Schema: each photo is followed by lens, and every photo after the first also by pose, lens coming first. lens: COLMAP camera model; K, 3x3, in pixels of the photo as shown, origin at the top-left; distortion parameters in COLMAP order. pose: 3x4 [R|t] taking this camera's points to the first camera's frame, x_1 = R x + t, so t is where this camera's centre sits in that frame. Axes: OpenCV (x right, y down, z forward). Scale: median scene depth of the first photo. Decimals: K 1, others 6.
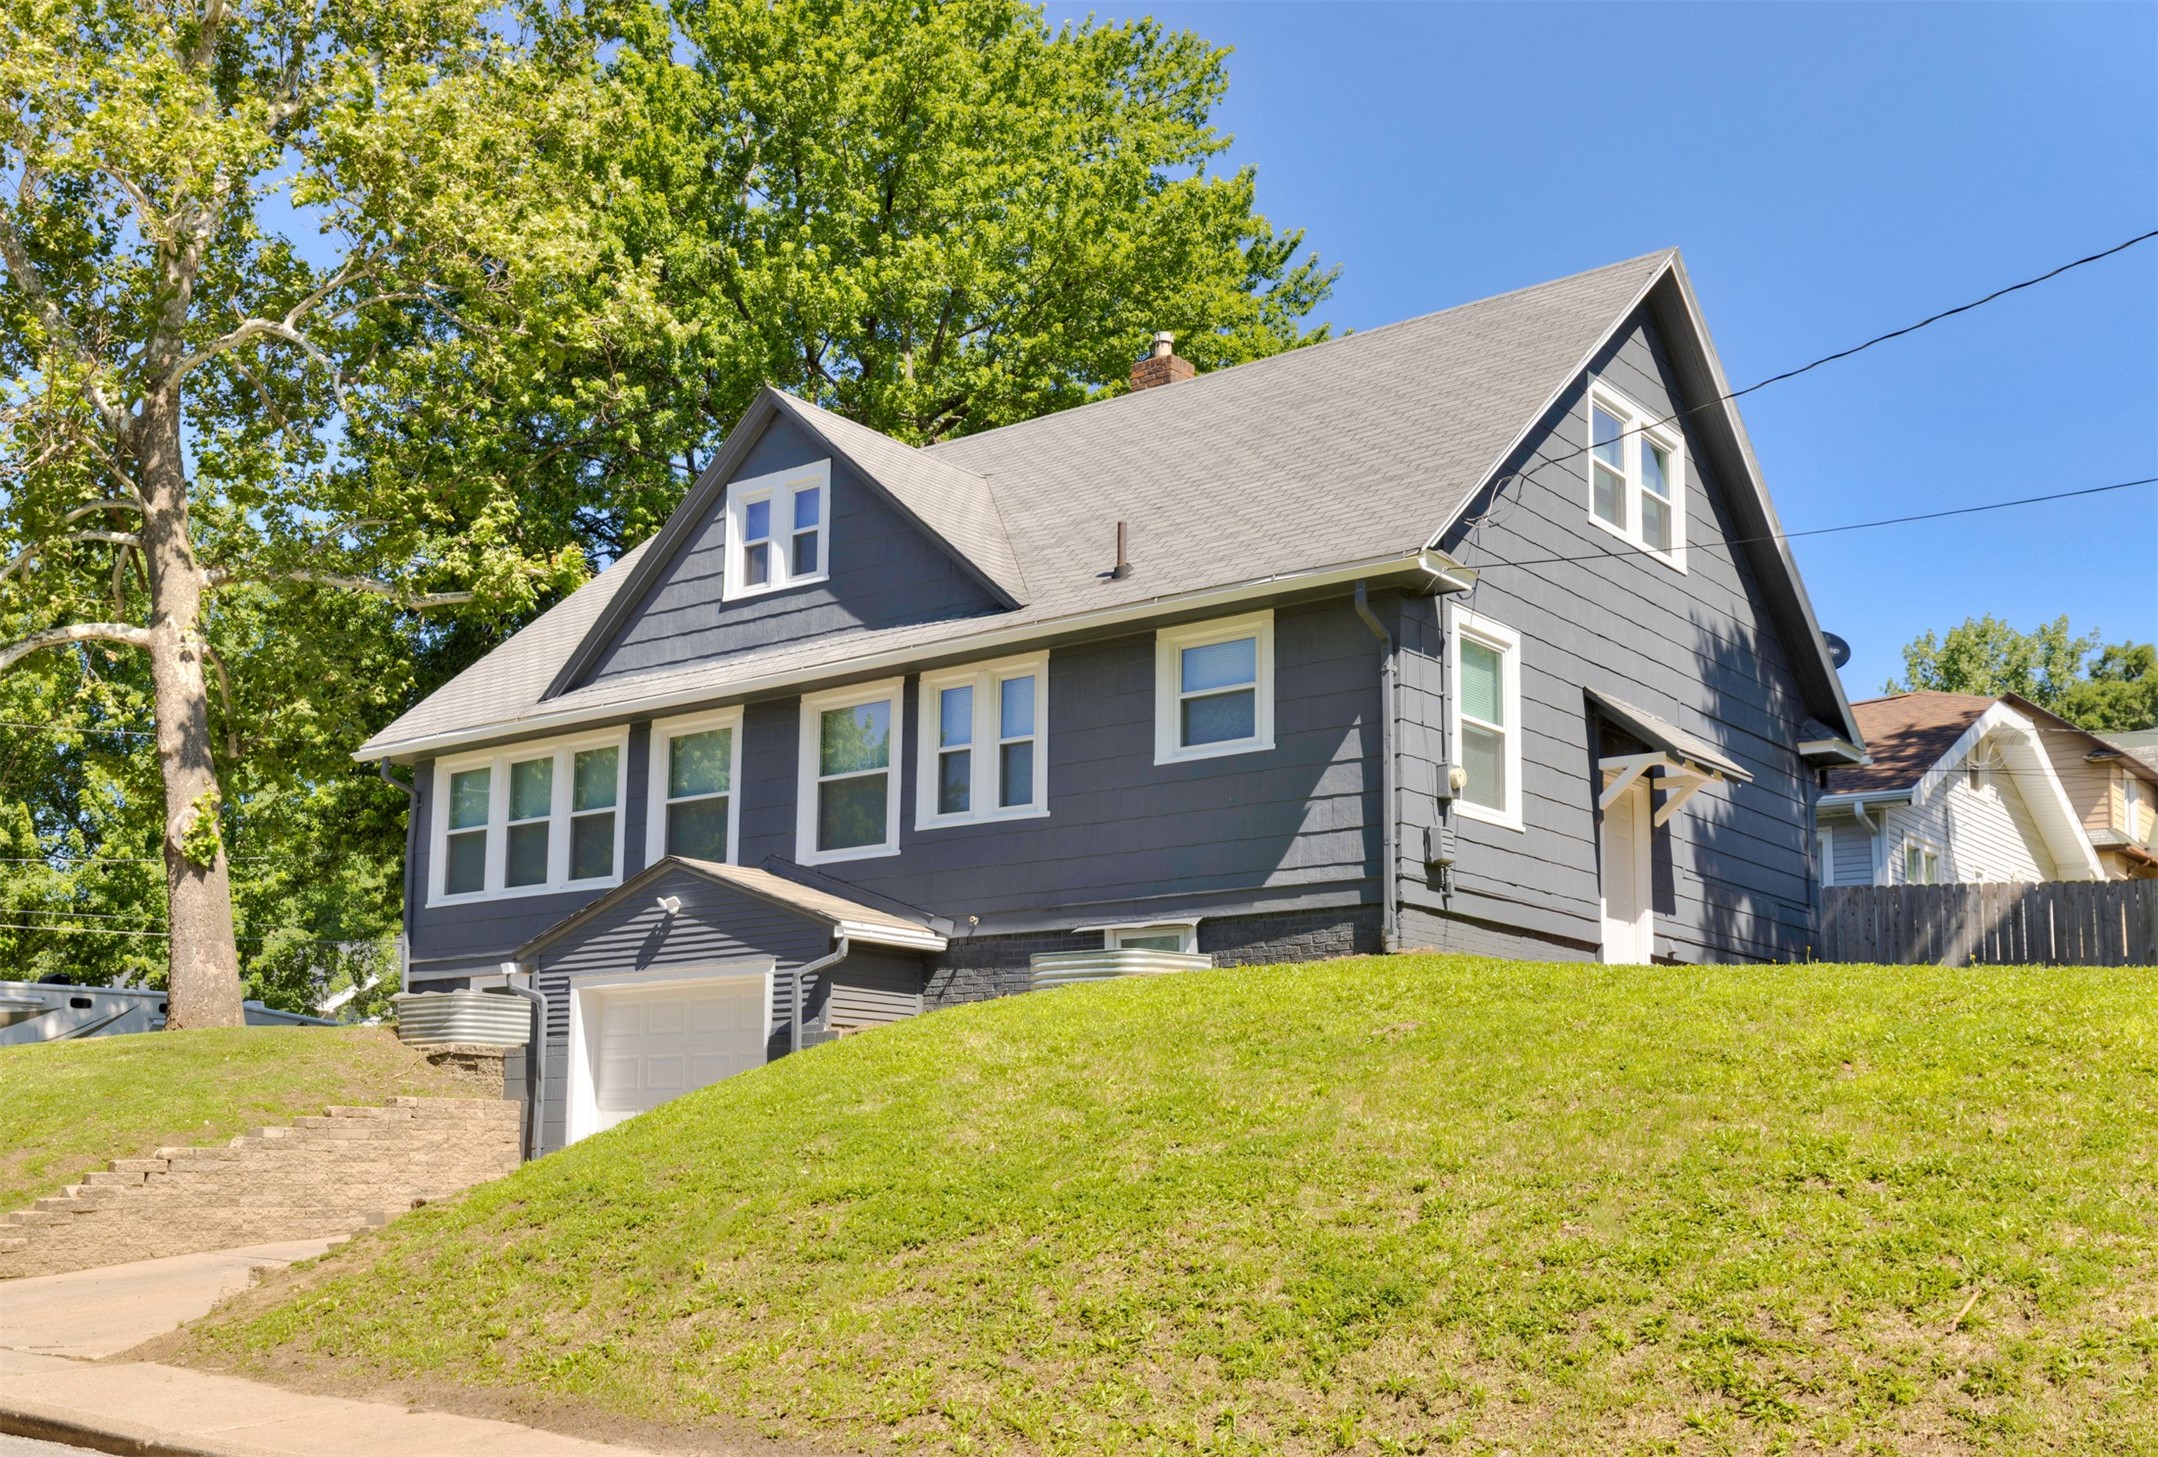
lens RADIAL K [[2183.9, 0, 1079.0], [0, 2183.9, 728.5], [0, 0, 1]] dist [0.007047, 0.004132]
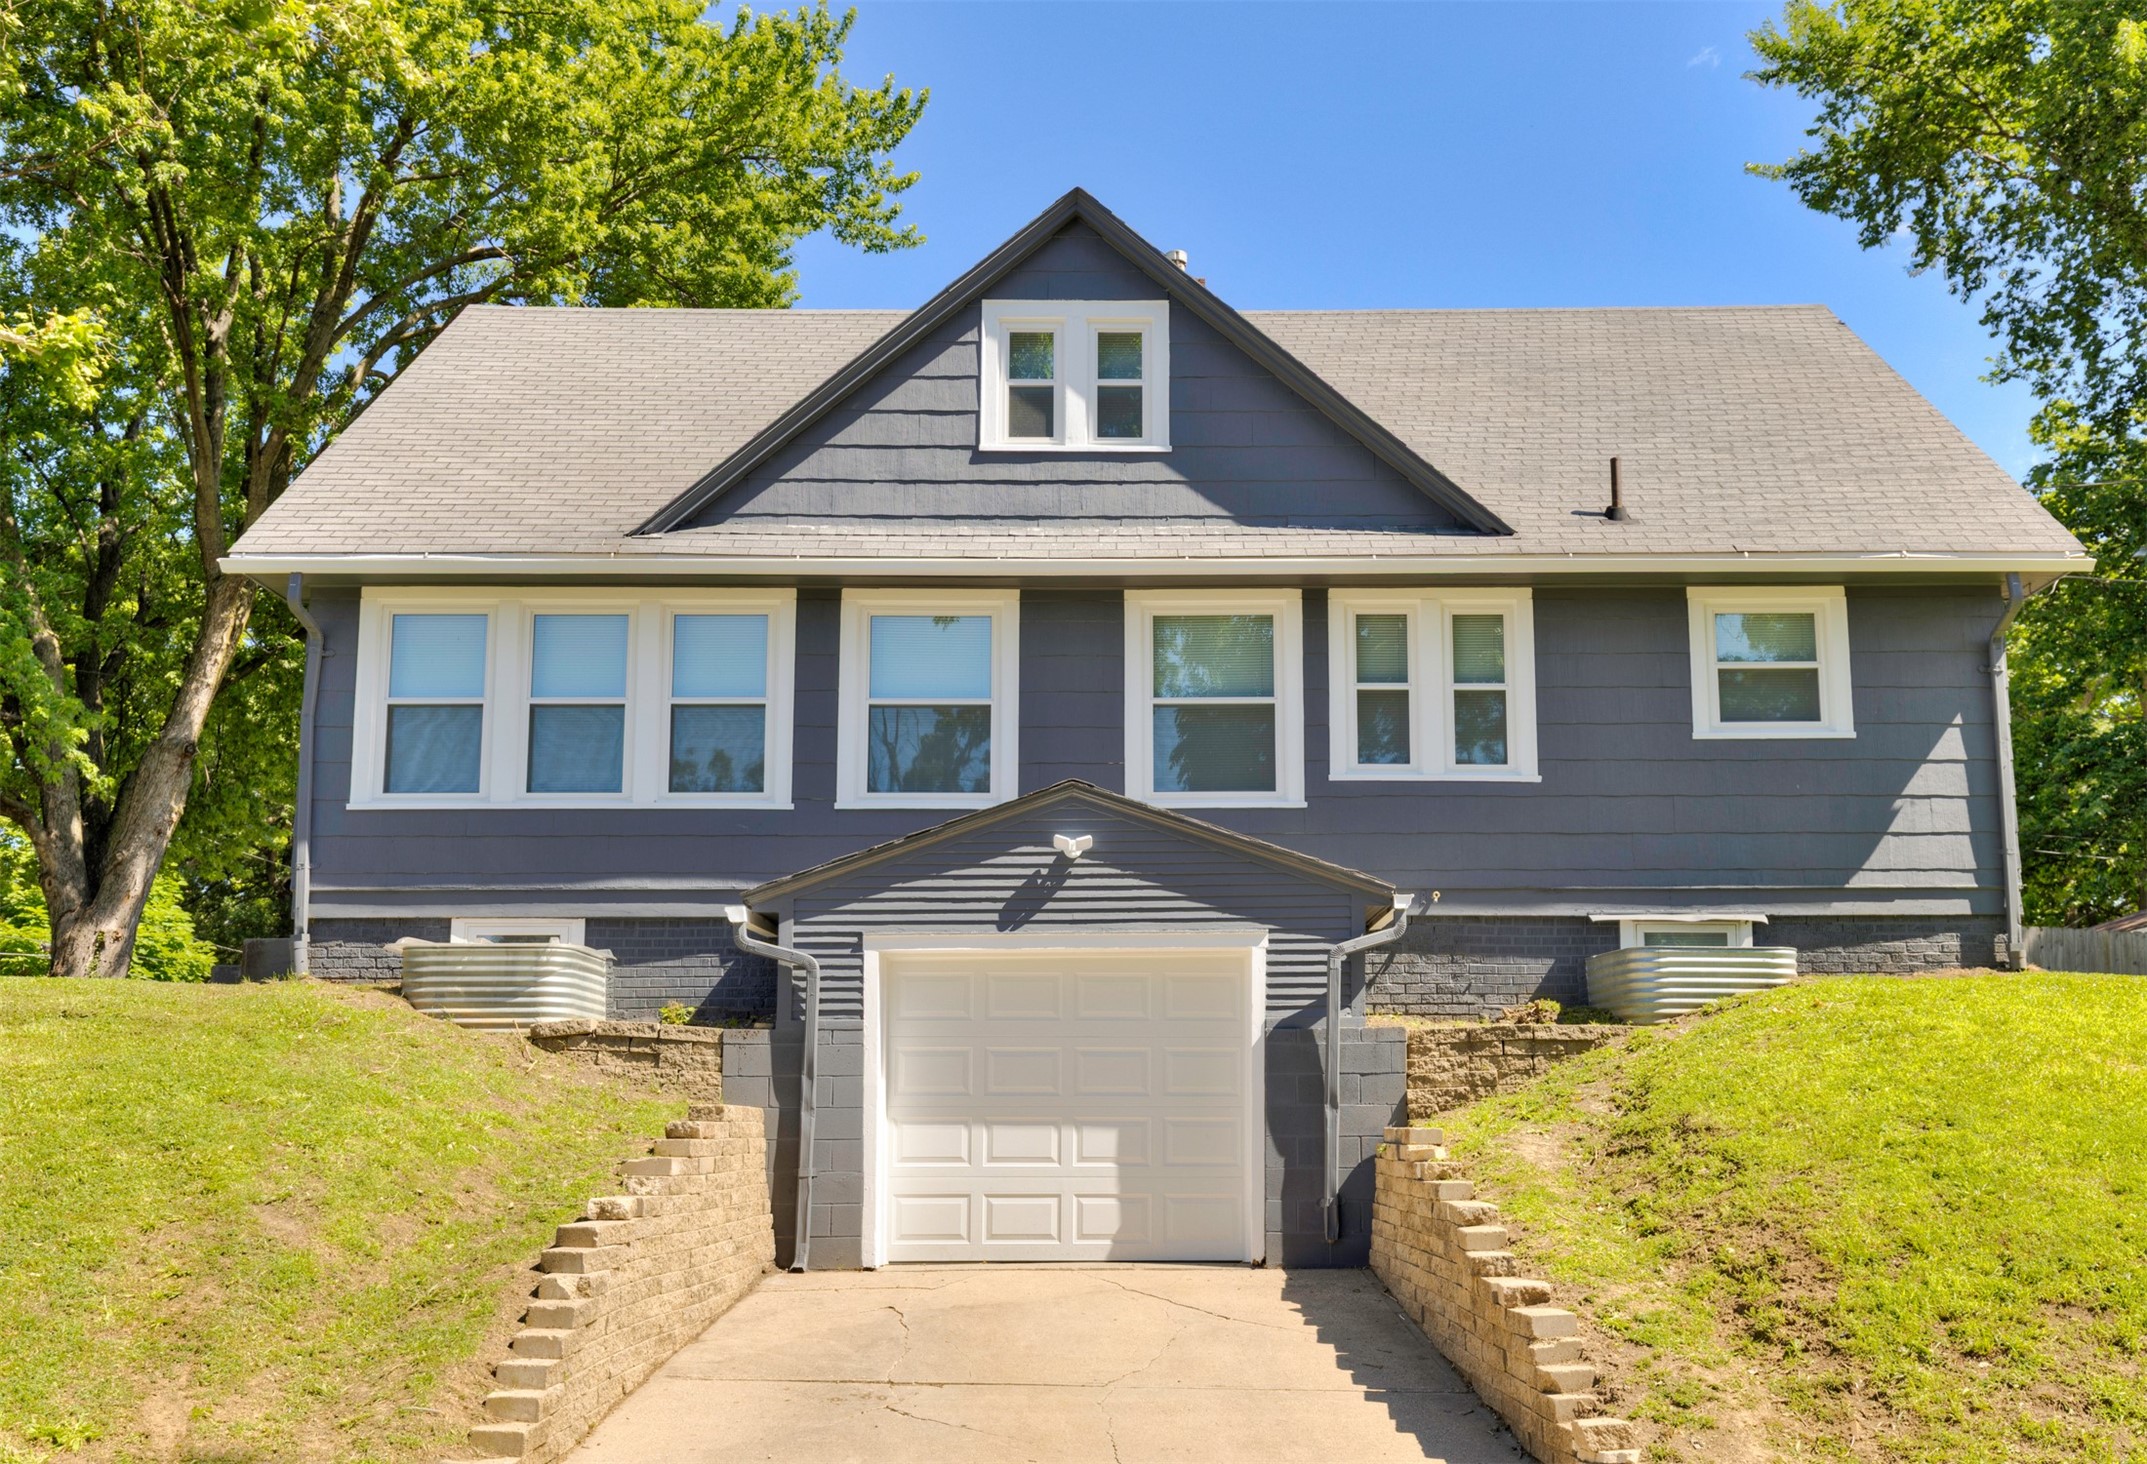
lens RADIAL K [[1710.4, 0, 1075.8], [0, 1710.4, 822.3], [0, 0, 1]] dist [0.002644, 0.001769]
pose [[0.796804, 0.094155, 0.596857, -0.524339], [-0.117171, 0.993112, -0.000241, 0.072943], [-0.592768, -0.069742, 0.802348, 0.540120]]
